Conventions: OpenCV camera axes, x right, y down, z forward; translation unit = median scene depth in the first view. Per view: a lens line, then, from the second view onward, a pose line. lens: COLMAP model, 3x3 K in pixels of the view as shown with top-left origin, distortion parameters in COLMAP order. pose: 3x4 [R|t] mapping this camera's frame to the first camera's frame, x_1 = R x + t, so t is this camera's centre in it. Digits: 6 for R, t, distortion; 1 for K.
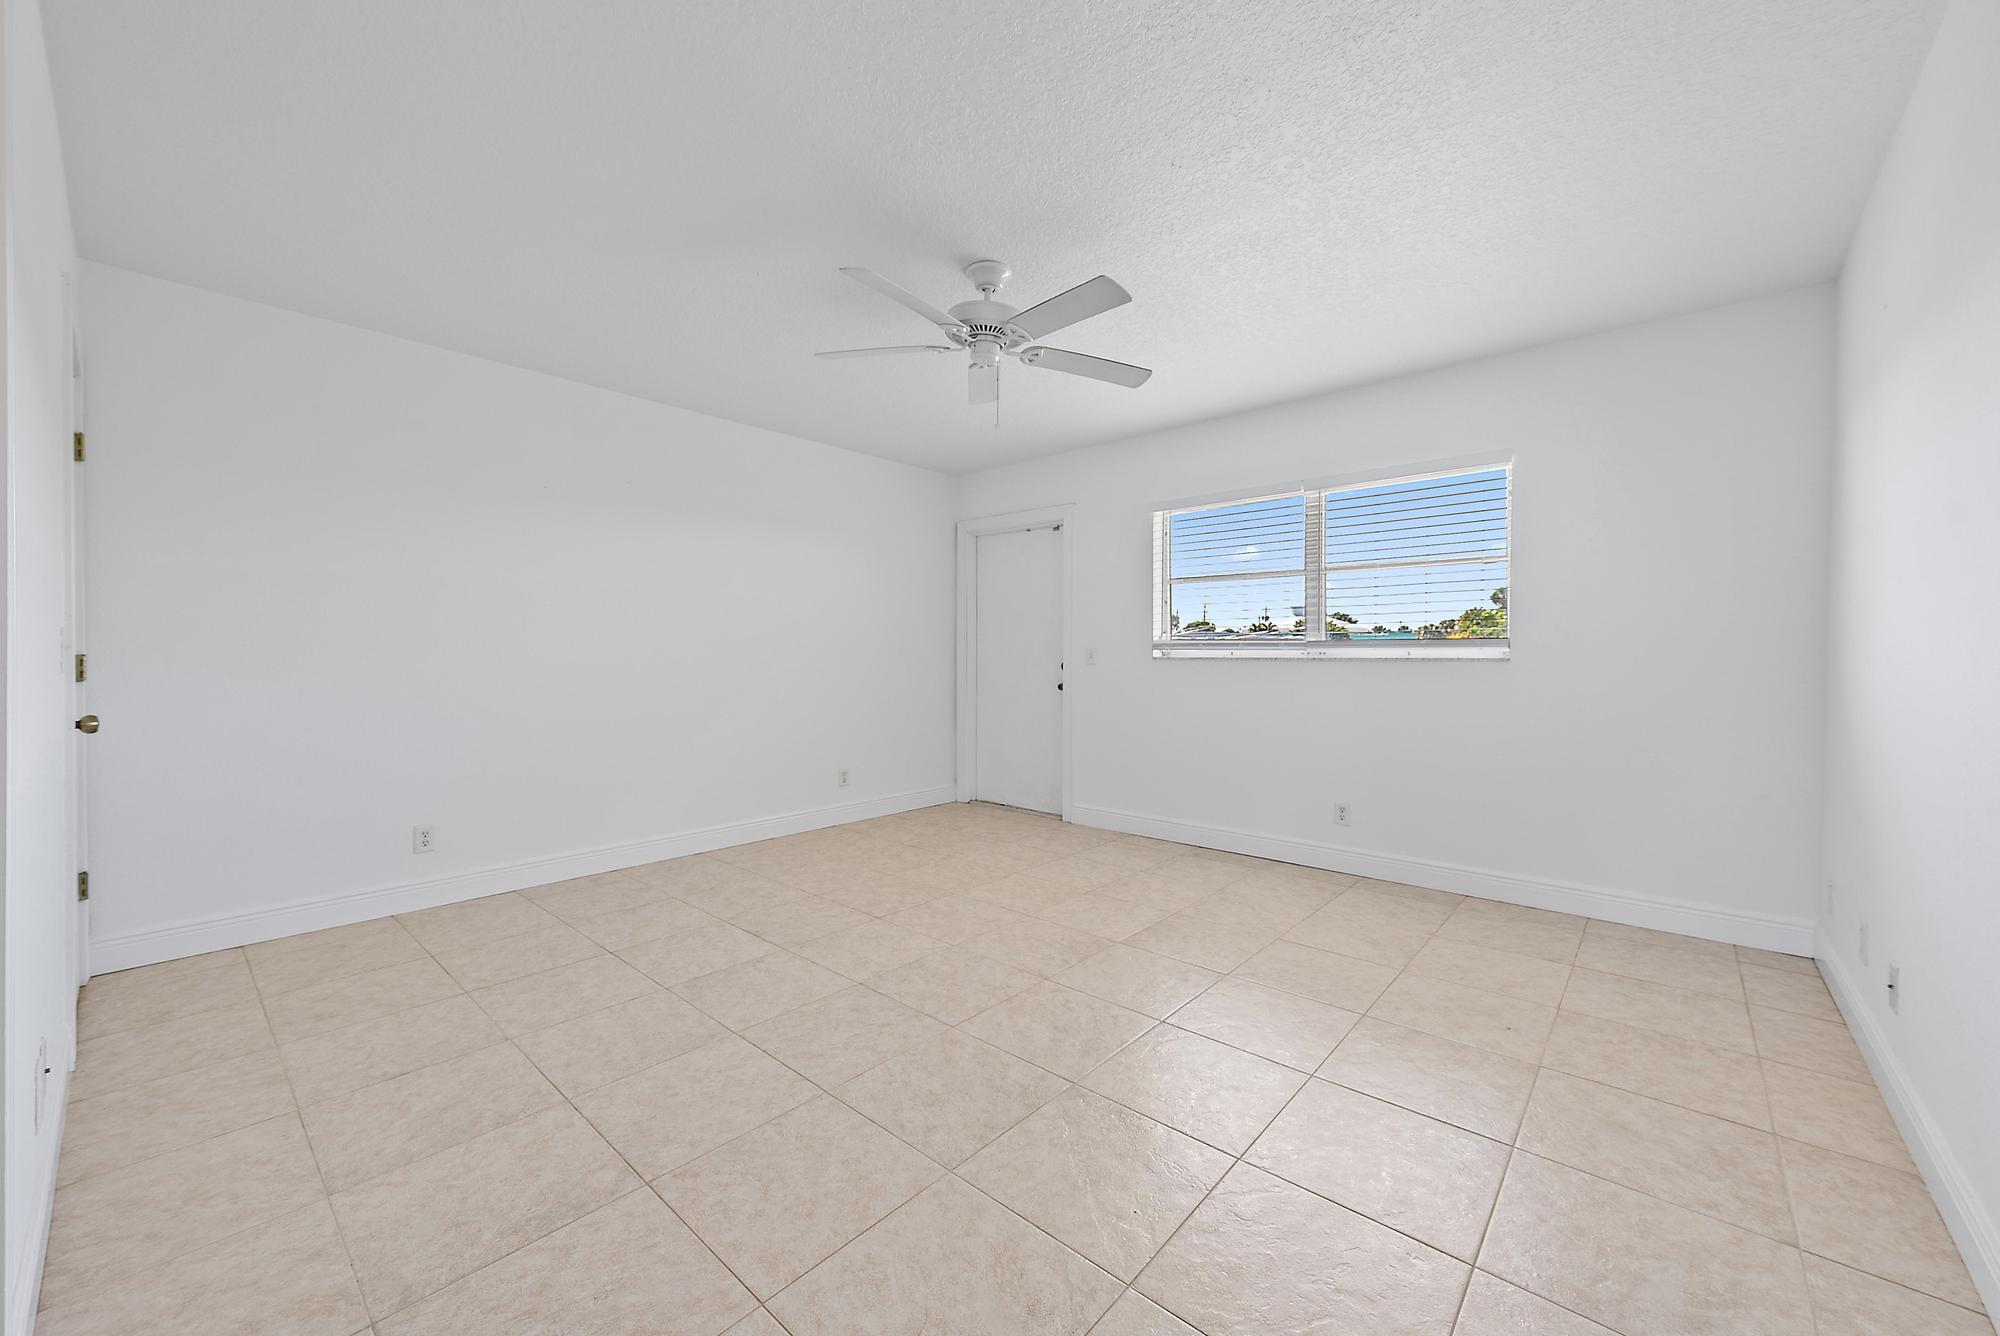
lens RADIAL K [[761.0, 0, 1004.5], [0, 761.0, 659.5], [0, 0, 1]] dist [0.000621, 0.000031]
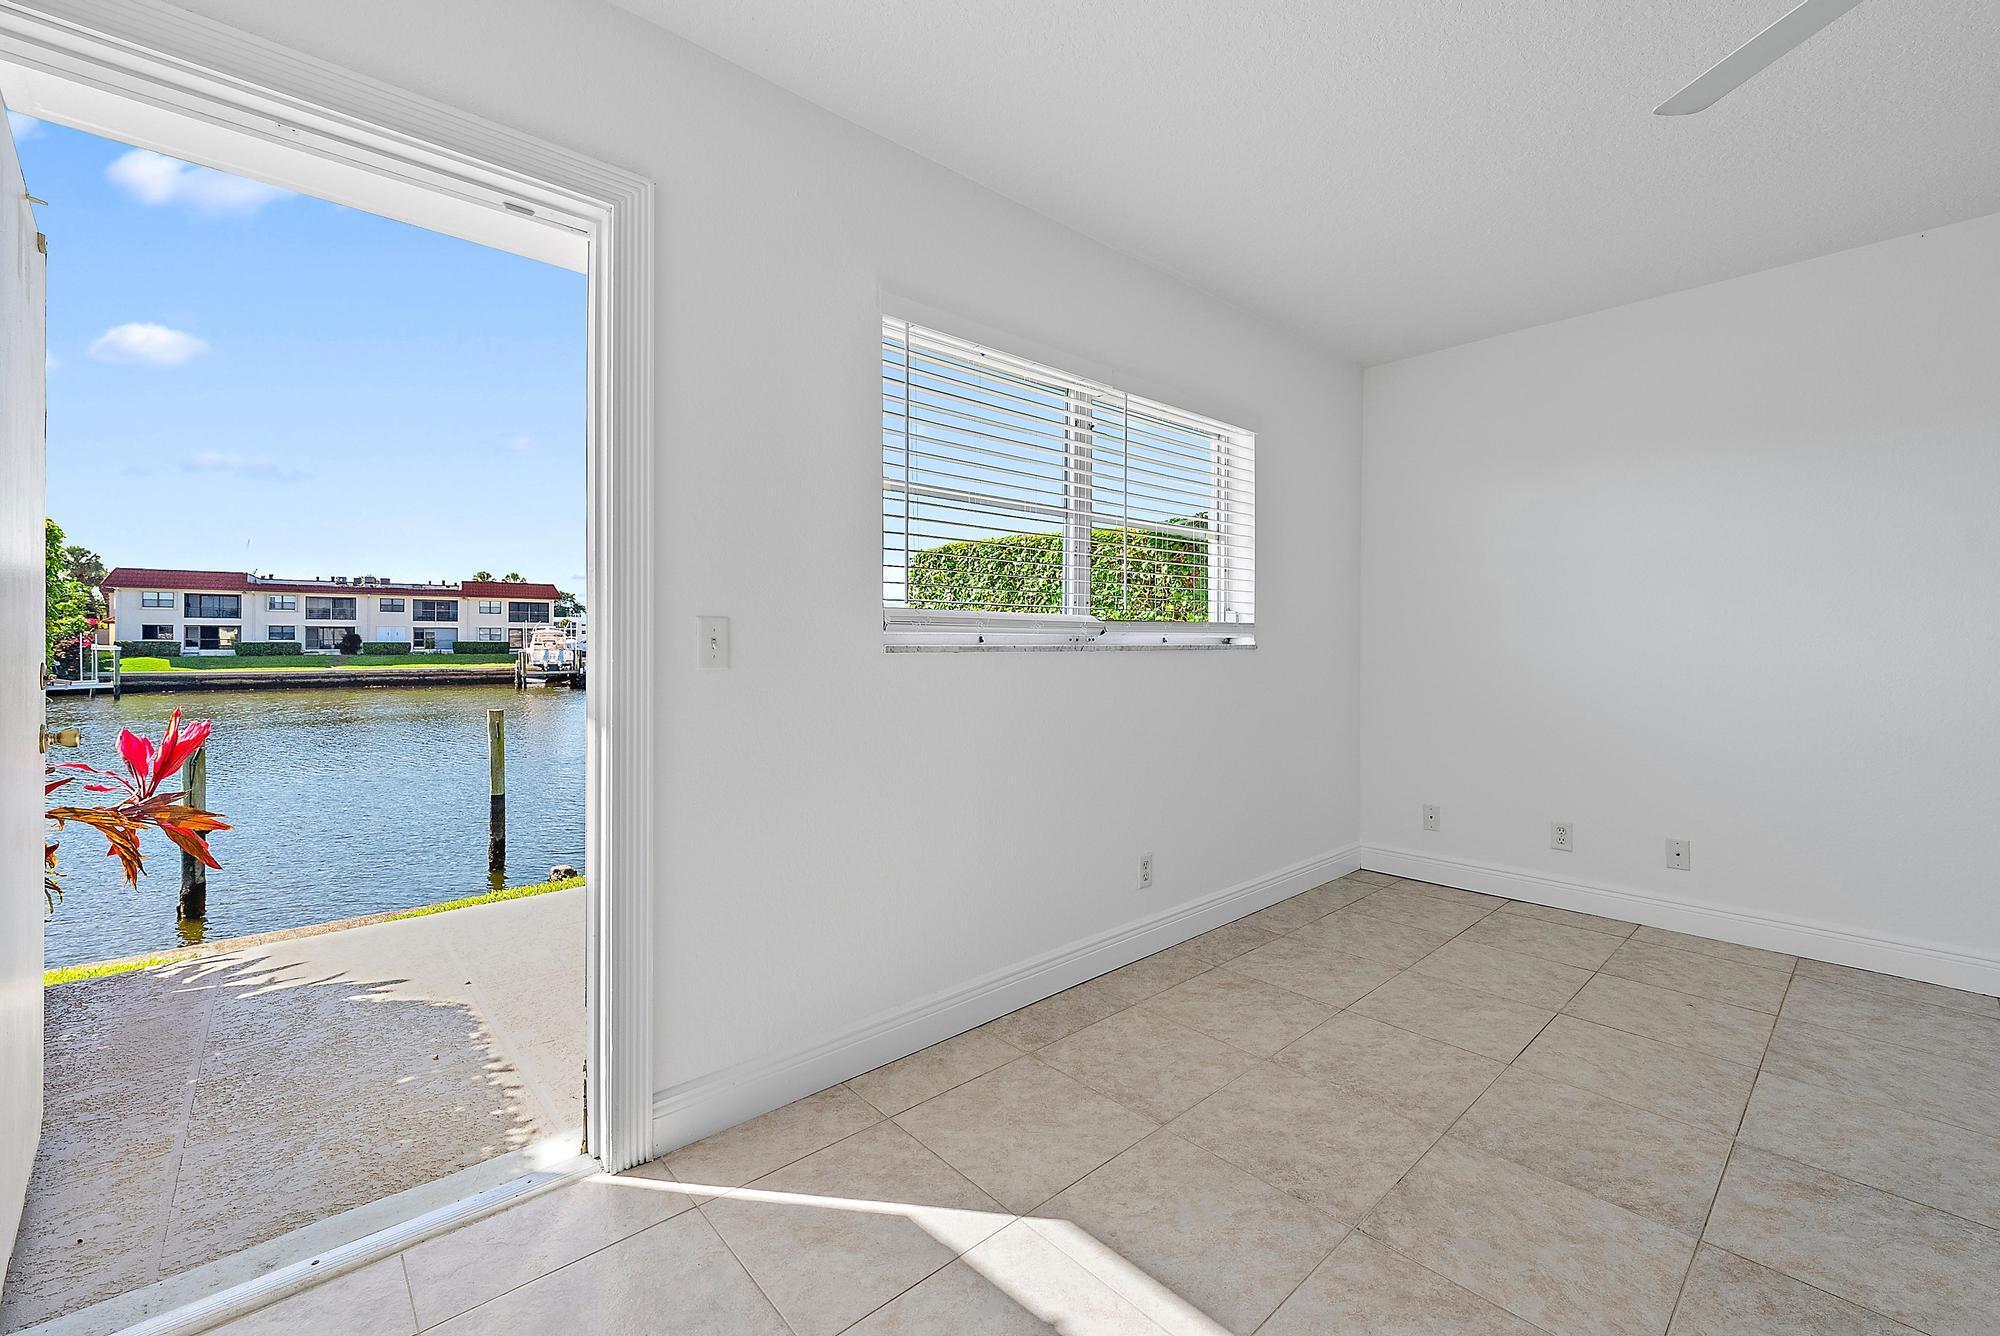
lens RADIAL K [[823.3, 0, 1014.5], [0, 823.3, 647.7], [0, 0, 1]] dist [-0.000074, 0.000054]
pose [[0.102680, -0.008459, 0.994678, -0.421725], [0.004777, 0.999956, 0.008011, -0.009340], [-0.994703, 0.003929, 0.102716, 1.413998]]
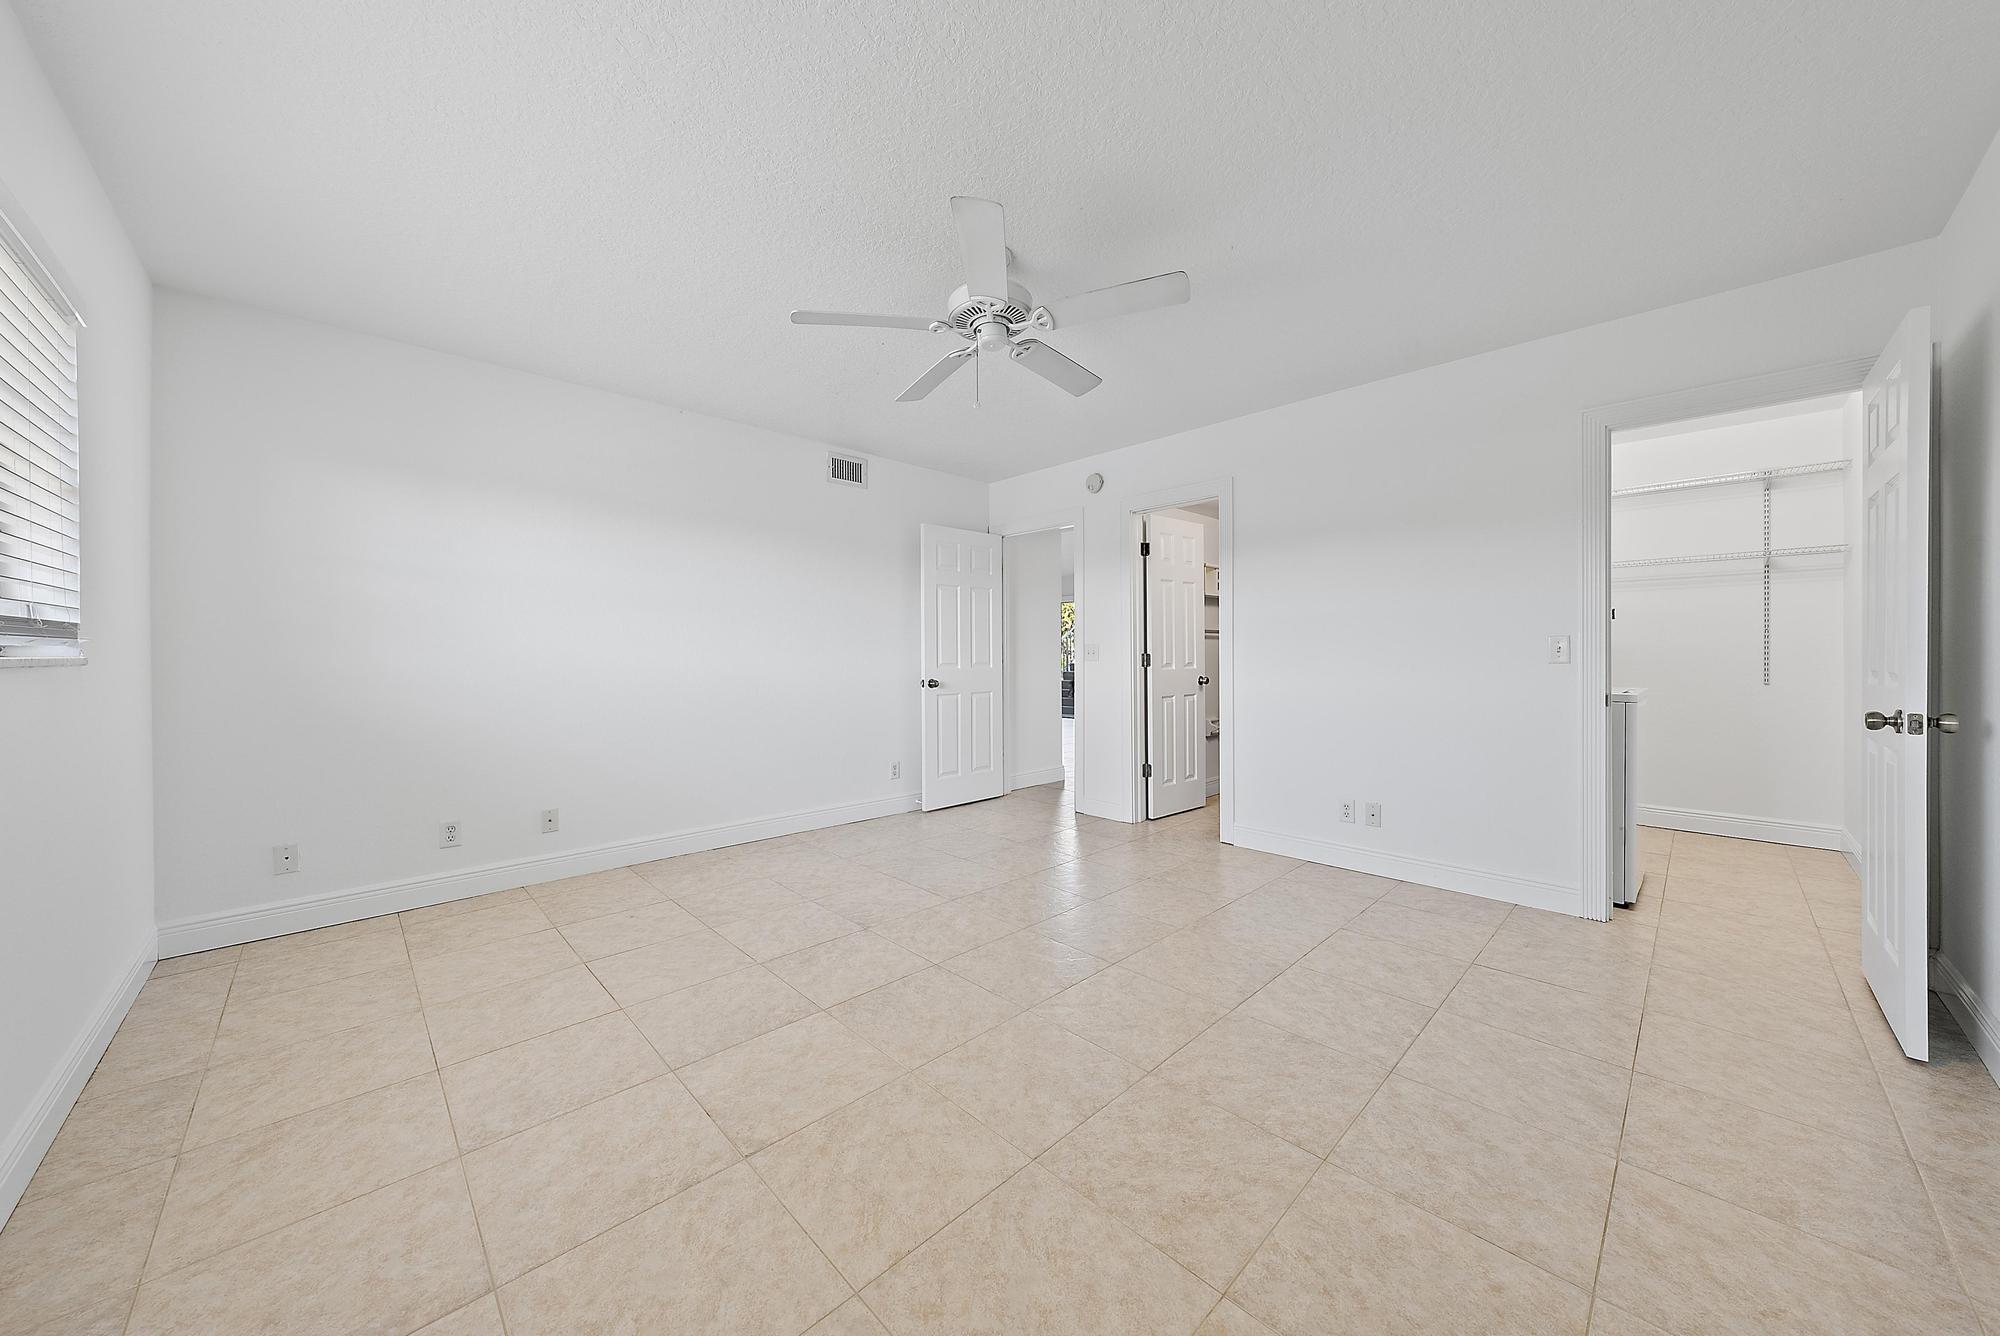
lens RADIAL K [[691.0, 0, 1001.4], [0, 691.0, 657.2], [0, 0, 1]] dist [-0.000600, -0.000069]
pose [[-0.997053, 0.000771, 0.076706, -0.097600], [0.001537, 0.999950, 0.009920, -0.008826], [-0.076695, 0.010008, -0.997004, 1.757023]]
